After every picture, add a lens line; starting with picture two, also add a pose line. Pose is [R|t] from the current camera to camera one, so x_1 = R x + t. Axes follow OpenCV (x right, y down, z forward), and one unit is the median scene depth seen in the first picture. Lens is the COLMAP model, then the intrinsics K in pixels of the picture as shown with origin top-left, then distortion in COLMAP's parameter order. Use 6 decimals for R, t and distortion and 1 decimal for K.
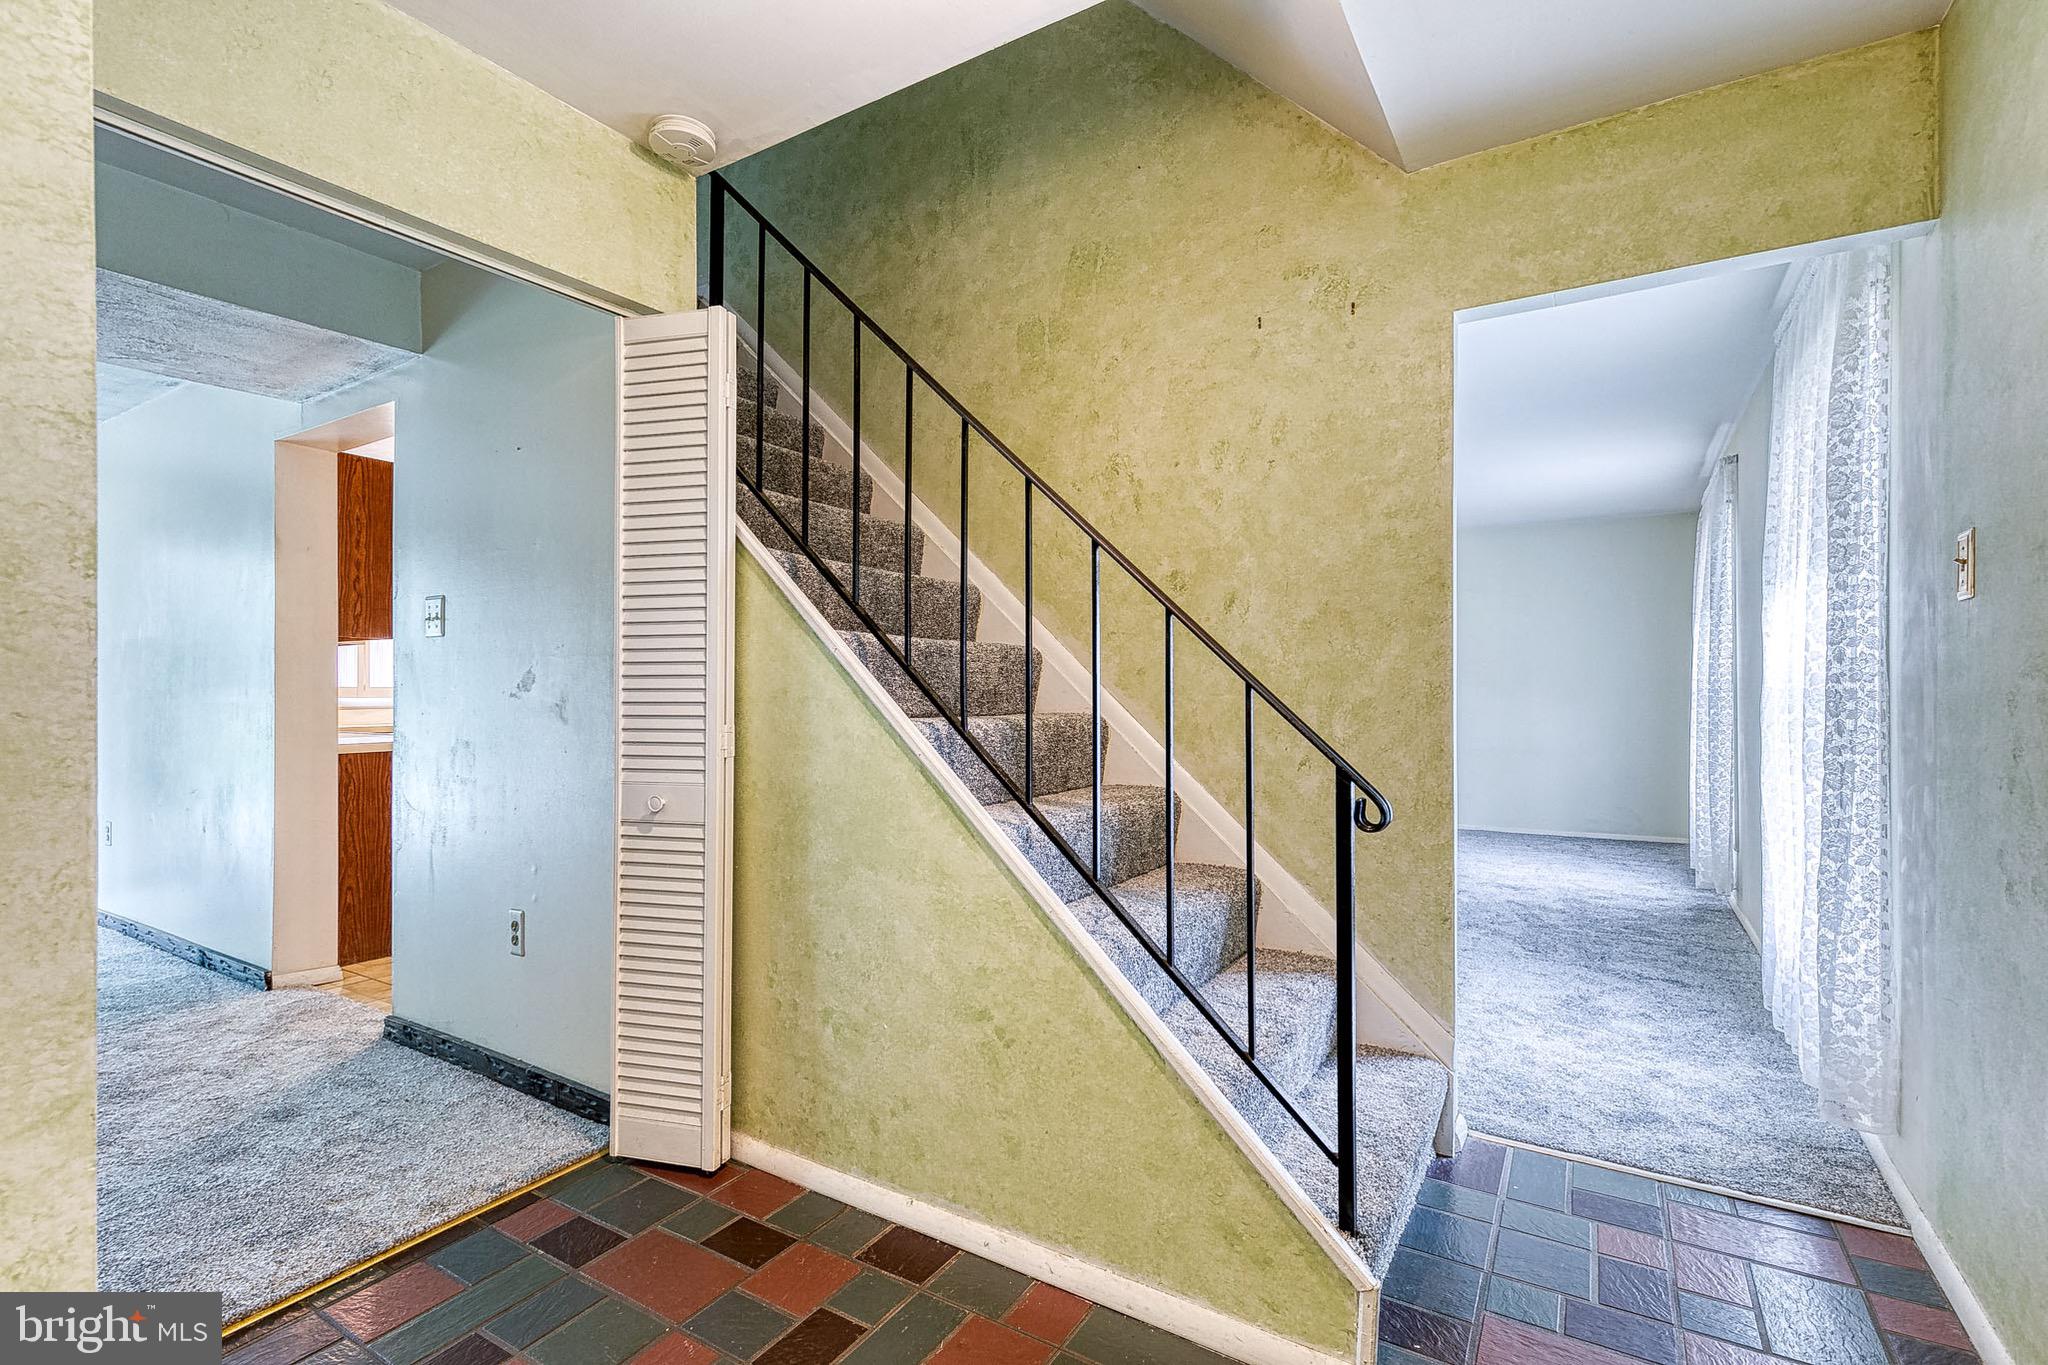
lens RADIAL K [[932.8, 0, 1037.1], [0, 932.8, 695.1], [0, 0, 1]] dist [0.011180, -0.002258]
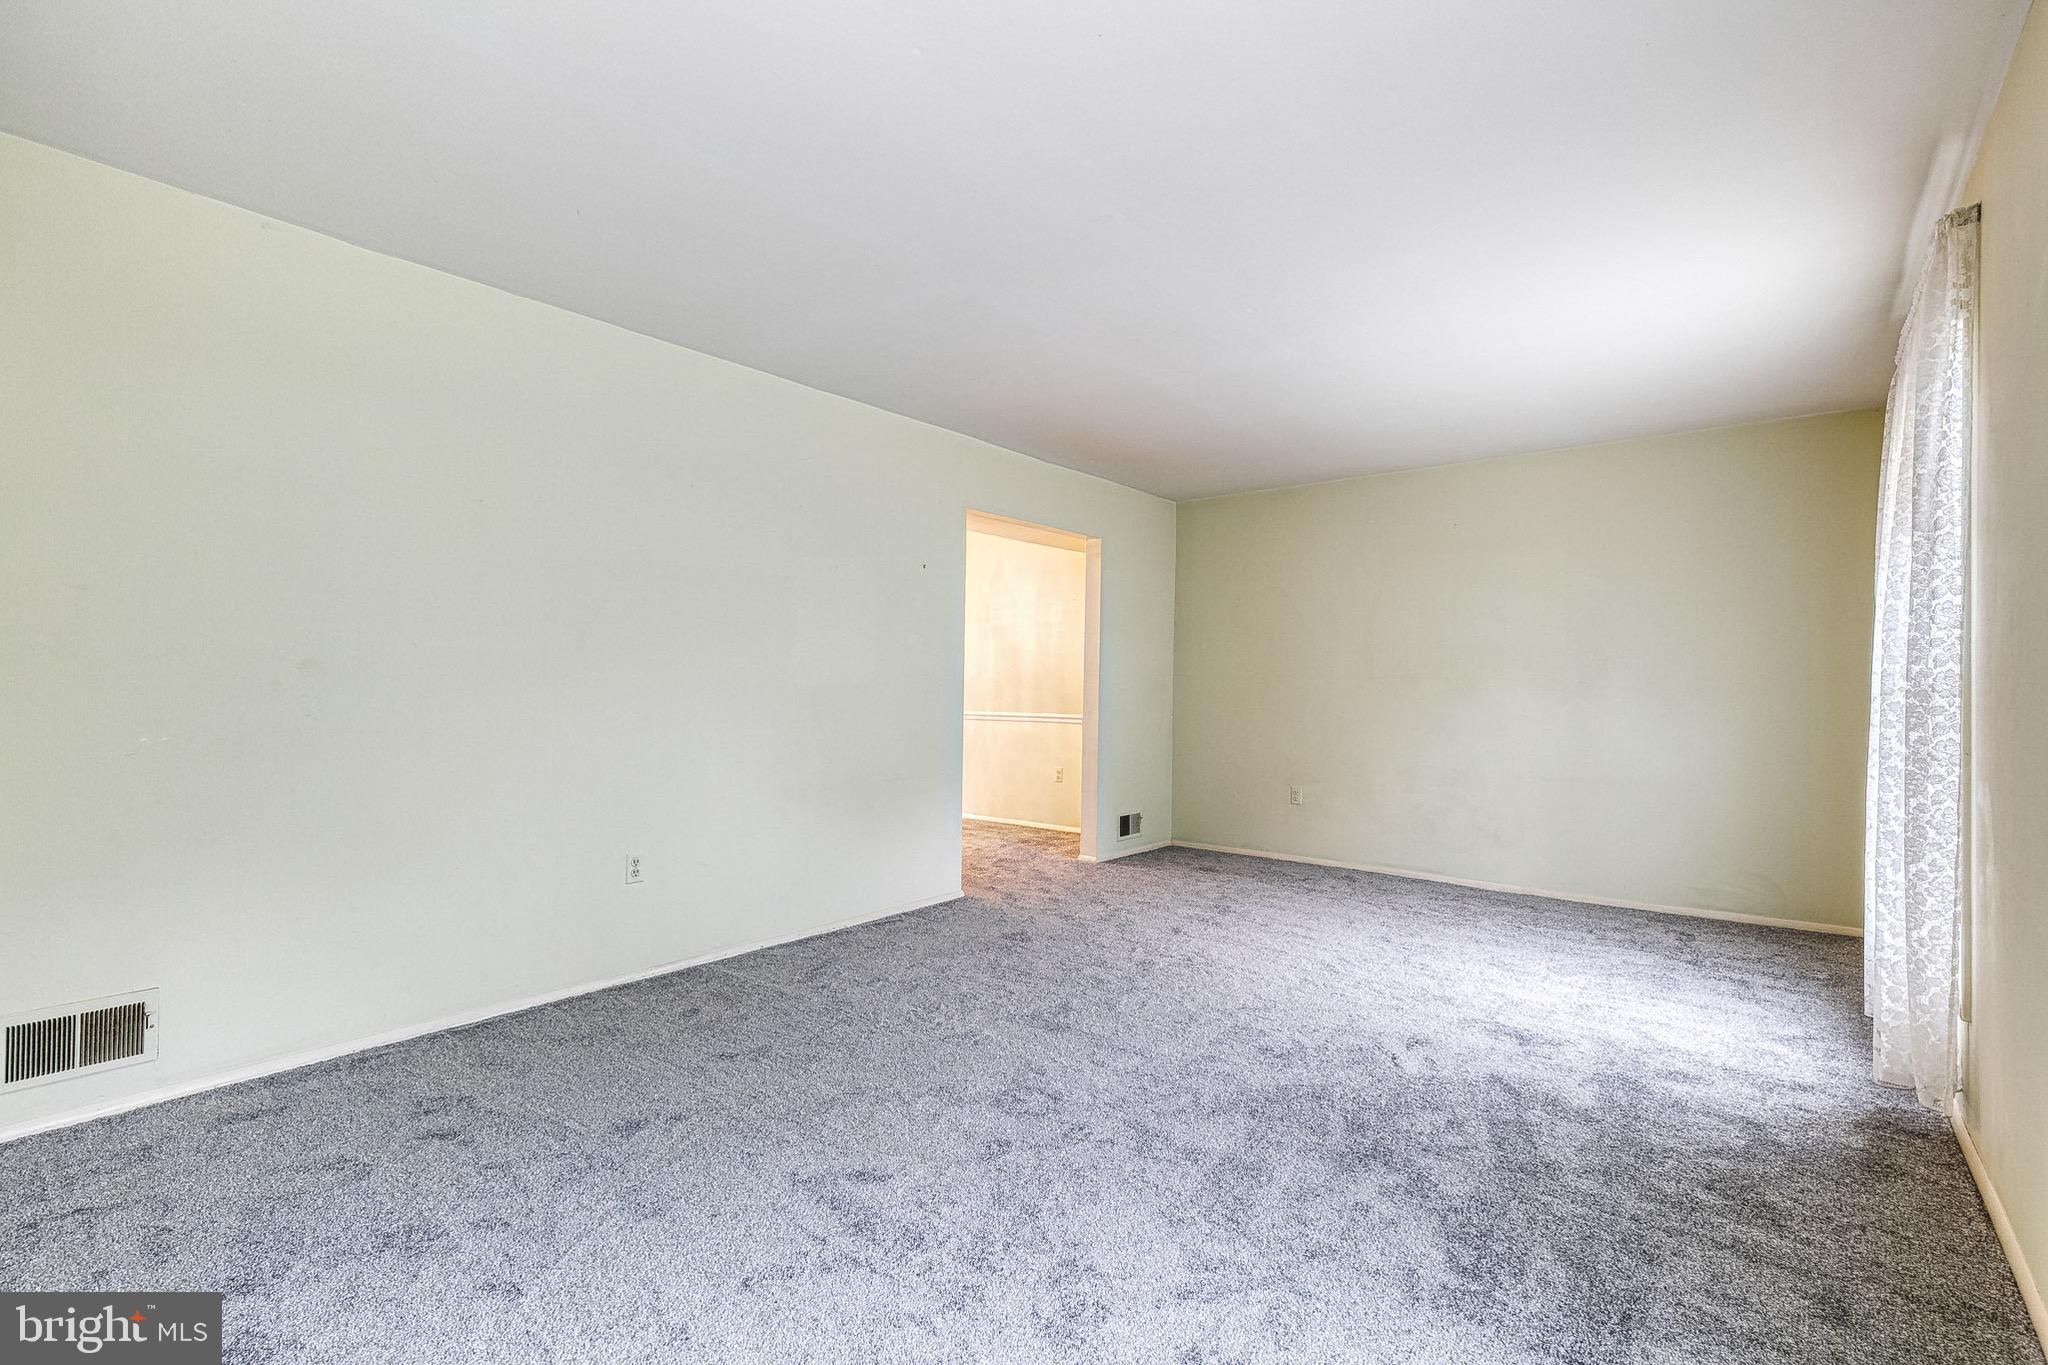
lens RADIAL K [[932.8, 0, 1037.6], [0, 932.8, 687.8], [0, 0, 1]] dist [0.011180, -0.002258]
pose [[0.992529, 0.012209, -0.121395, 0.316419], [-0.012160, 0.999925, 0.001146, -0.002646], [0.121400, 0.000339, 0.992604, 0.444962]]
